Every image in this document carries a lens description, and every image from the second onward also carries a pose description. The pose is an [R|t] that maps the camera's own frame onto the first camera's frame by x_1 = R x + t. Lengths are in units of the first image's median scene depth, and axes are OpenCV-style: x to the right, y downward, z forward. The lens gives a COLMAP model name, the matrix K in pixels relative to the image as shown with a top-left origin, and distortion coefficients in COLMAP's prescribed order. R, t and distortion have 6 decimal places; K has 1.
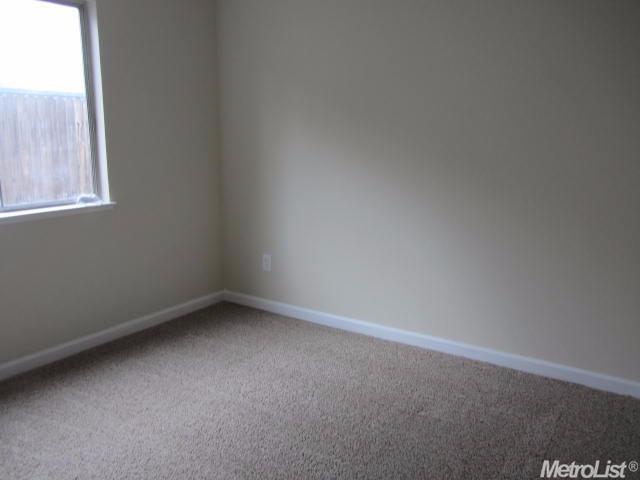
lens RADIAL K [[528.6, 0, 320.0], [0, 528.6, 240.0], [0, 0, 1]] dist [-0.015831, 0.010243]
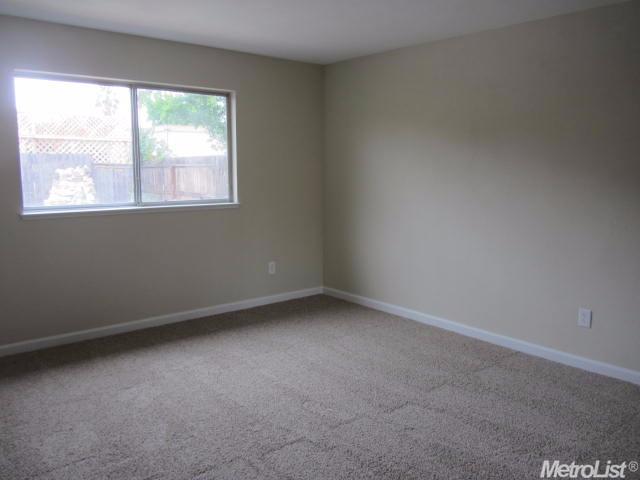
lens RADIAL K [[528.6, 0, 320.0], [0, 528.6, 240.0], [0, 0, 1]] dist [-0.015831, 0.010243]
pose [[0.974673, 0.023809, -0.222365, 0.095298], [-0.024317, 0.999704, 0.000453, -0.015872], [0.222310, 0.004965, 0.974963, -0.250465]]
